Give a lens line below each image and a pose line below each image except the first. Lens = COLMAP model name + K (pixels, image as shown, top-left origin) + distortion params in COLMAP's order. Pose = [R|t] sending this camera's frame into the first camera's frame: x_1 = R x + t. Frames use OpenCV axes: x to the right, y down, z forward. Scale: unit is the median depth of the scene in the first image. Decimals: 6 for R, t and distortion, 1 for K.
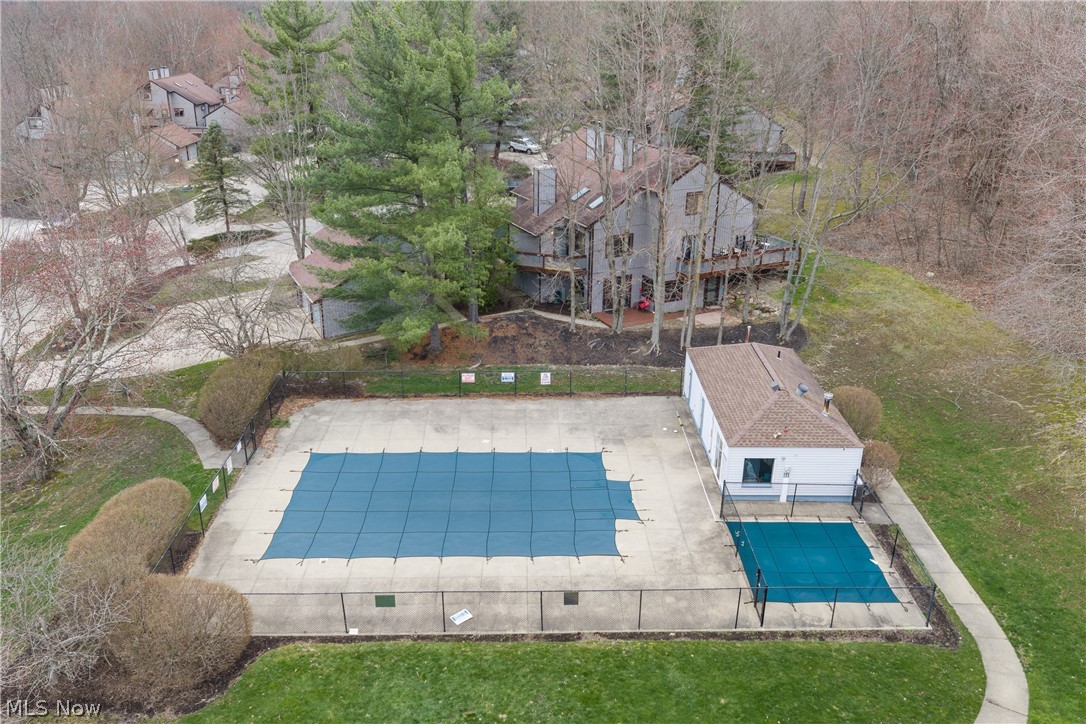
lens RADIAL K [[921.9, 0, 543.0], [0, 921.9, 362.0], [0, 0, 1]] dist [0.029855, -0.012611]
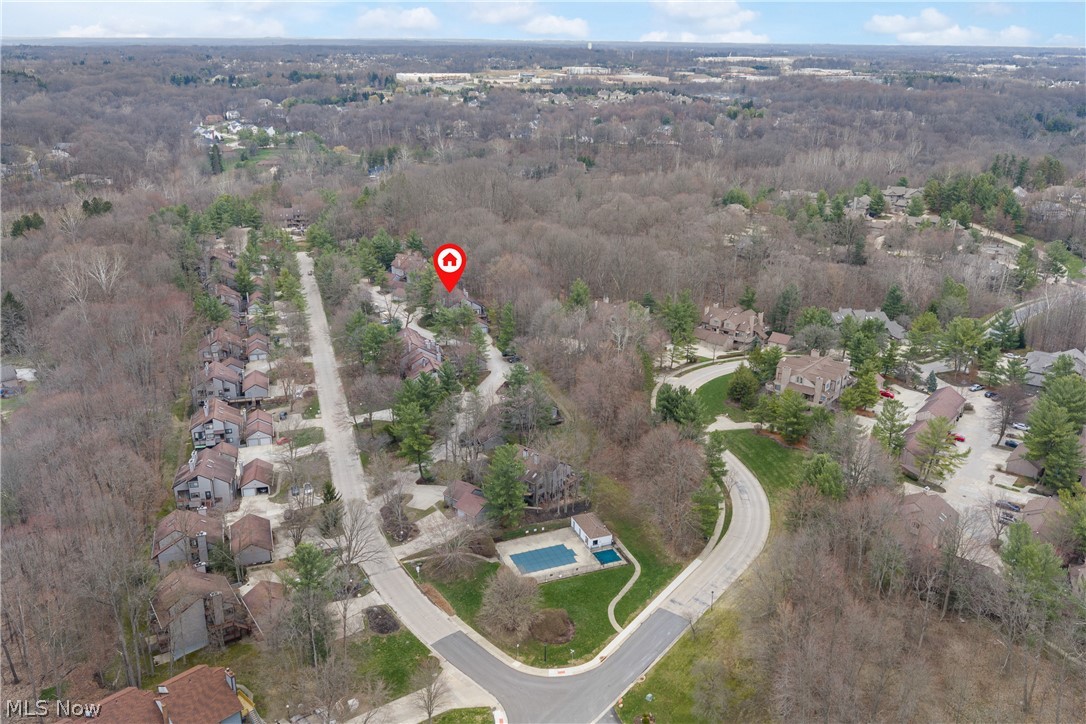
lens RADIAL K [[921.9, 0, 543.0], [0, 921.9, 362.0], [0, 0, 1]] dist [0.029855, -0.012611]
pose [[0.937641, -0.128222, 0.323092, -1.578802], [0.139505, 0.990150, -0.011905, -0.859088], [-0.318383, 0.056236, 0.946293, -3.870283]]
